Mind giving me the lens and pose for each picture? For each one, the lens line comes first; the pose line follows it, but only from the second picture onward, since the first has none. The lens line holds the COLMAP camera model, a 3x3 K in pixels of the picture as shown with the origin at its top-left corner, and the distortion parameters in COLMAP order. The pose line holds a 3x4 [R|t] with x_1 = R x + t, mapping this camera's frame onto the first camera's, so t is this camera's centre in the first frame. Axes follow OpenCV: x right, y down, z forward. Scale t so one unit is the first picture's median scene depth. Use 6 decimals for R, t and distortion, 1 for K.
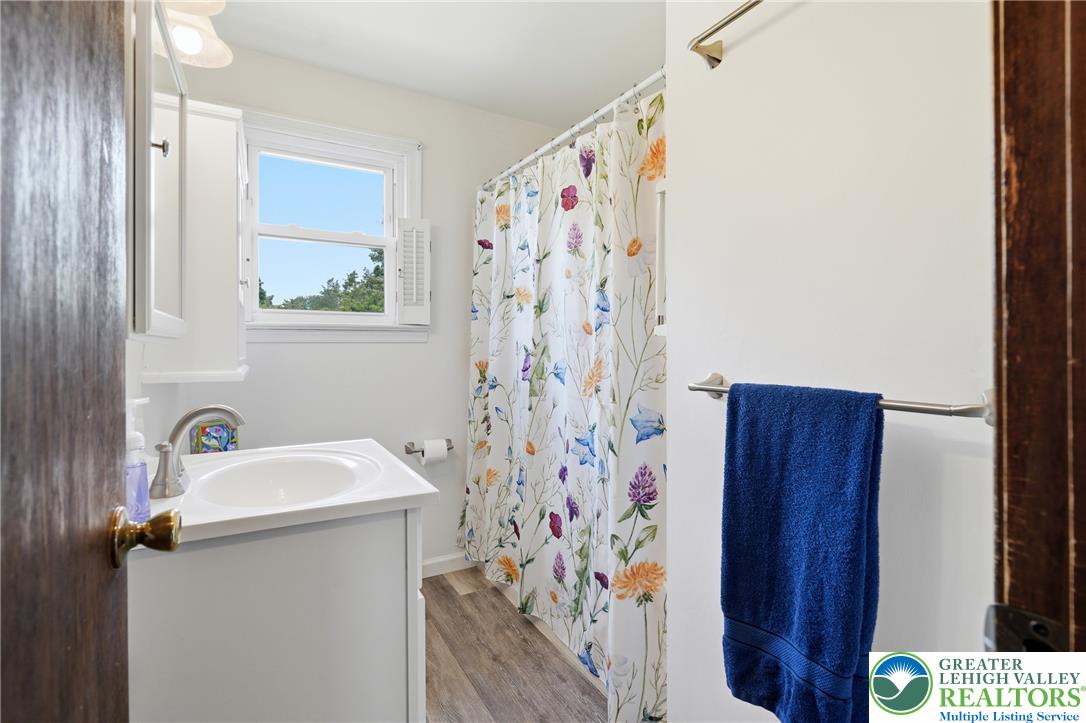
lens RADIAL K [[502.2, 0, 539.5], [0, 502.2, 352.4], [0, 0, 1]] dist [-0.010710, 0.000139]
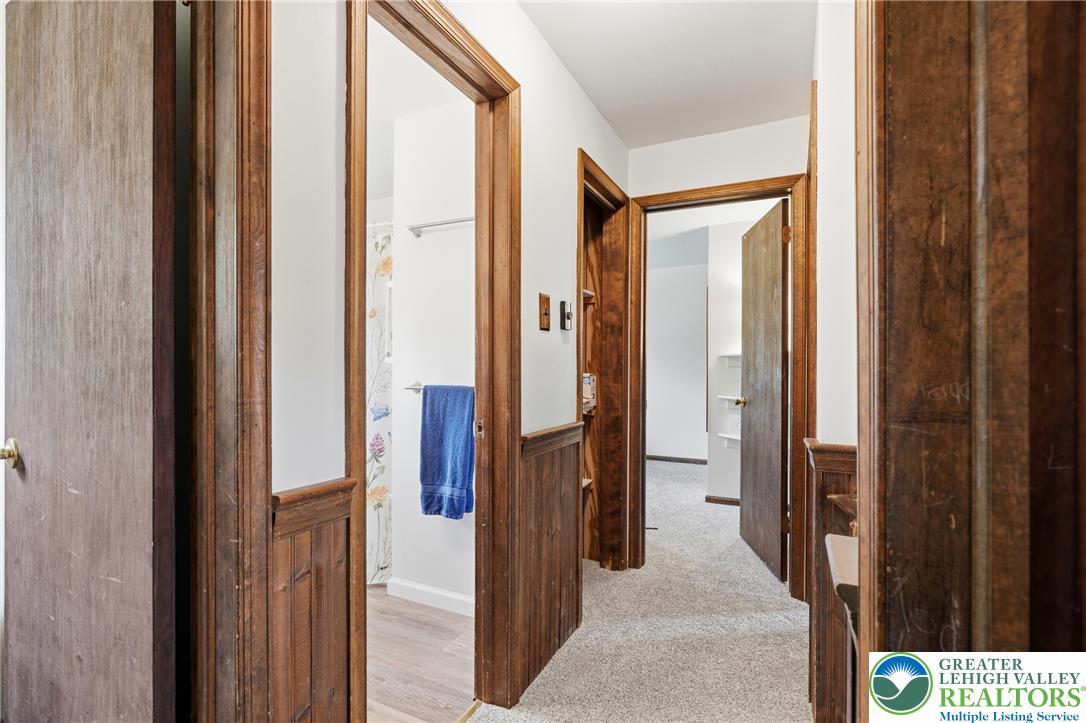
lens RADIAL K [[502.2, 0, 541.2], [0, 502.2, 365.3], [0, 0, 1]] dist [-0.010710, 0.000139]
pose [[0.826687, 0.008767, 0.562594, -0.488632], [-0.003645, 0.999941, -0.010227, -0.008442], [-0.562651, 0.006404, 0.826670, -1.255068]]
